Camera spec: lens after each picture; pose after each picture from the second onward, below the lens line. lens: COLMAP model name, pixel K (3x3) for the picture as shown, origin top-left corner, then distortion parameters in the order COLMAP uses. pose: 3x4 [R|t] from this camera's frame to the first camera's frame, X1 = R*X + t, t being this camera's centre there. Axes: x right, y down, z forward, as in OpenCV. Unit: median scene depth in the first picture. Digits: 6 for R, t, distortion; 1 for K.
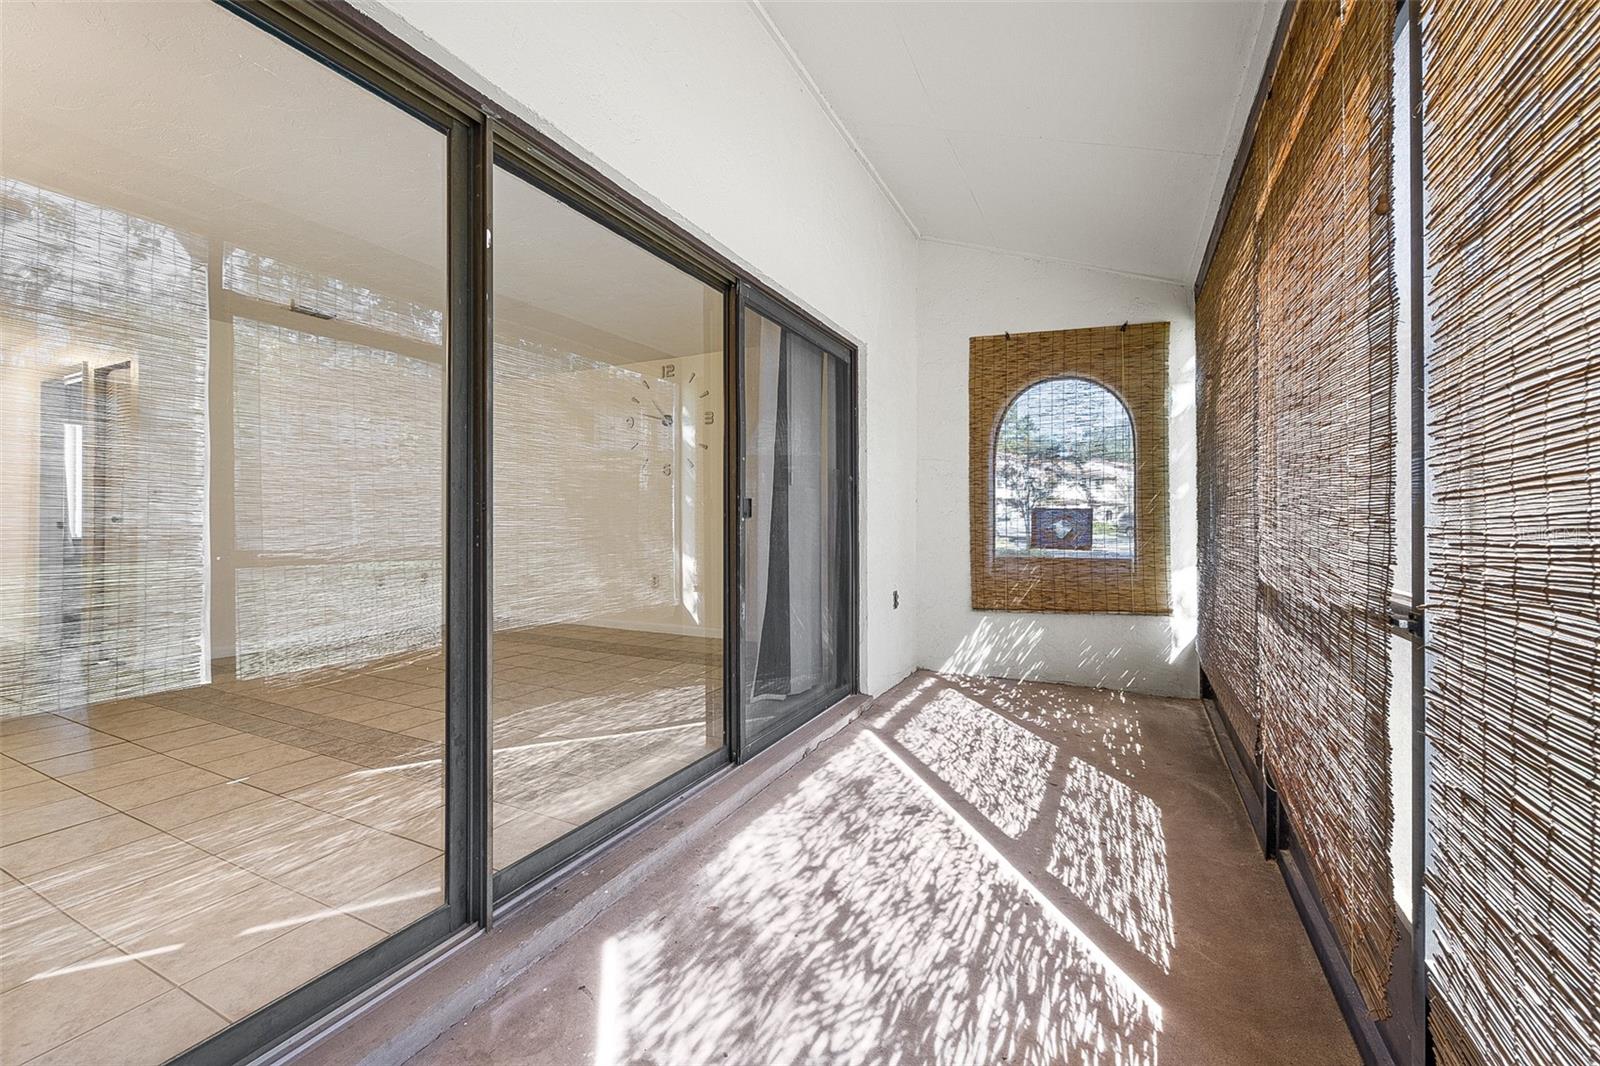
lens RADIAL K [[644.1, 0, 810.0], [0, 644.1, 525.7], [0, 0, 1]] dist [-0.007628, 0.000374]
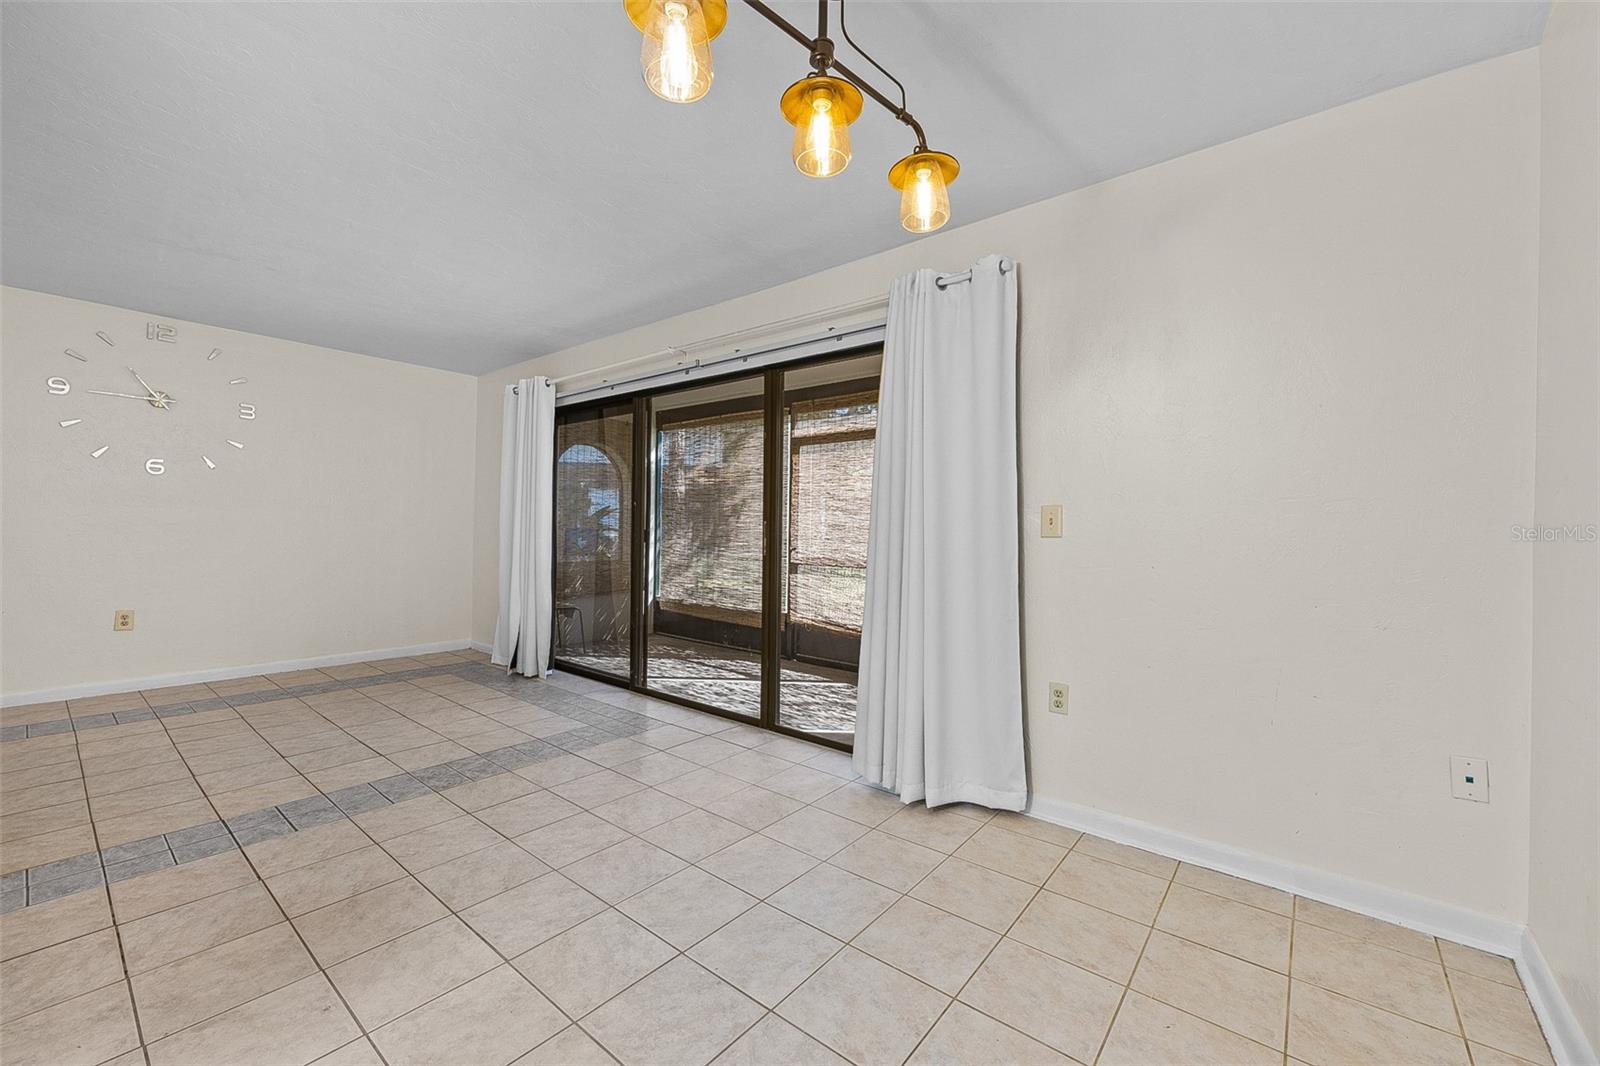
lens RADIAL K [[644.1, 0, 810.0], [0, 644.1, 521.6], [0, 0, 1]] dist [-0.007628, 0.000374]
pose [[0.216899, 0.008839, 0.976154, -1.854722], [-0.003477, 0.999960, -0.008282, -0.051944], [-0.976188, -0.001598, 0.216921, 0.282004]]
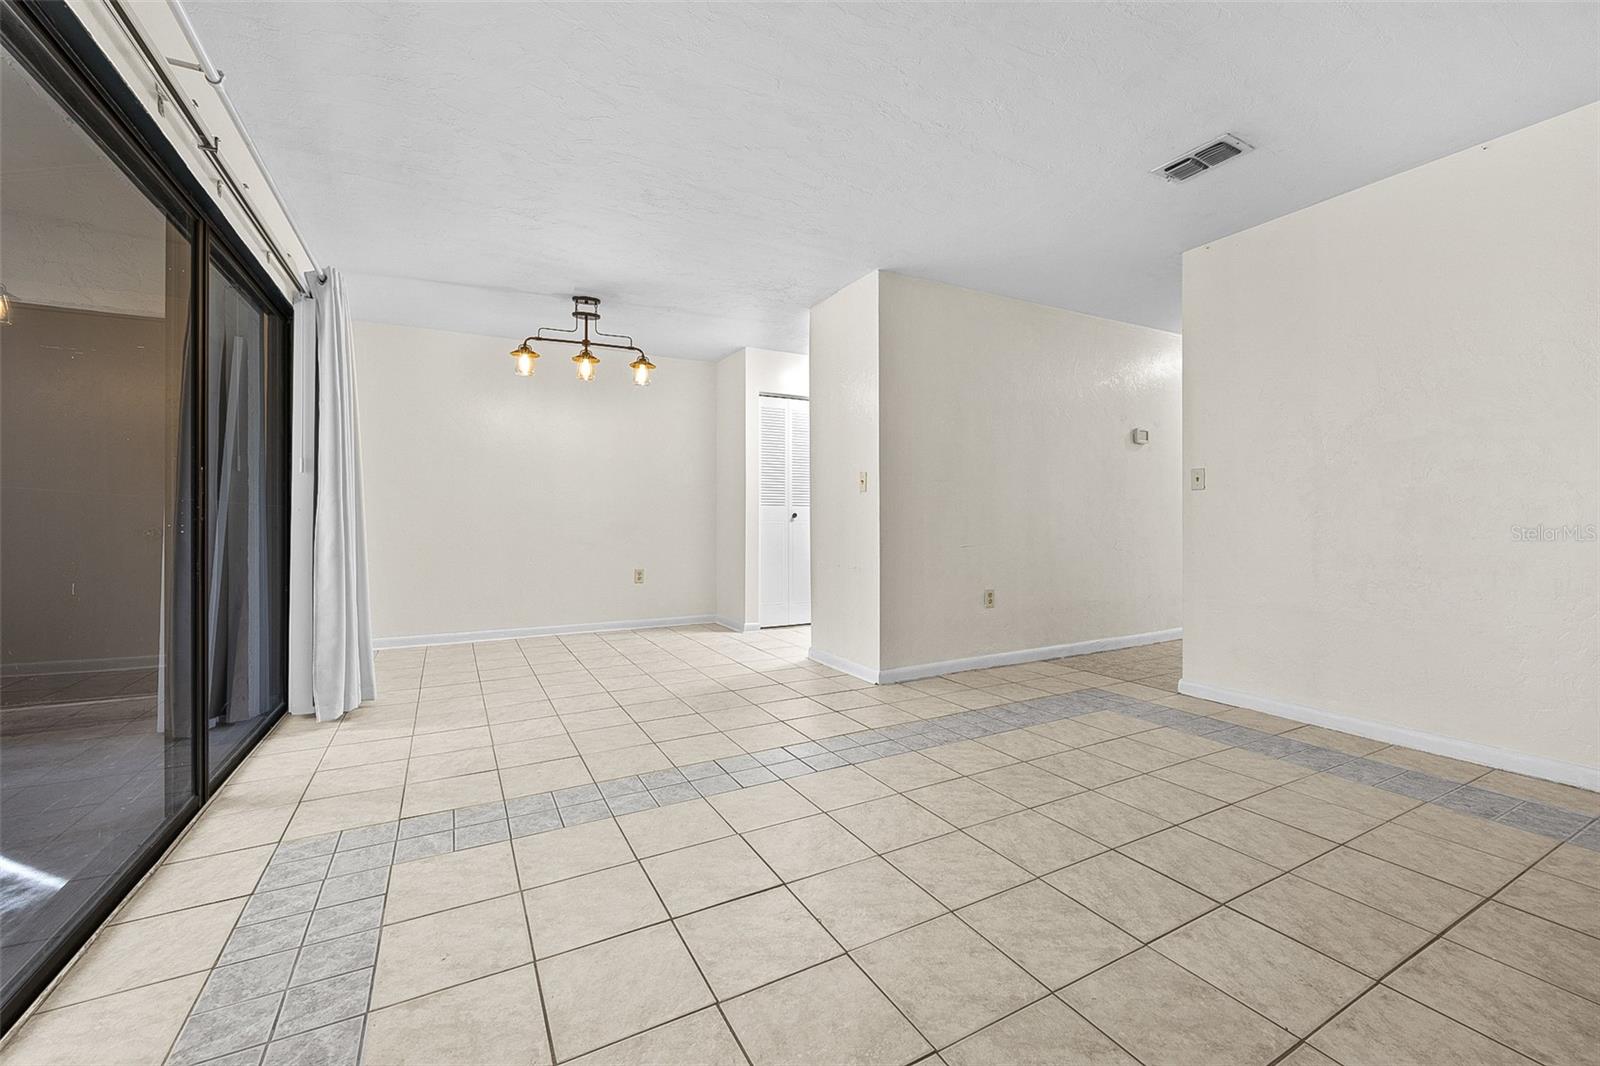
lens RADIAL K [[644.1, 0, 798.0], [0, 644.1, 525.0], [0, 0, 1]] dist [-0.007628, 0.000374]
pose [[-0.585189, 0.001138, -0.810896, -0.140224], [-0.009974, 0.999913, 0.008602, -0.000008], [0.810836, 0.013122, -0.585127, 1.953694]]
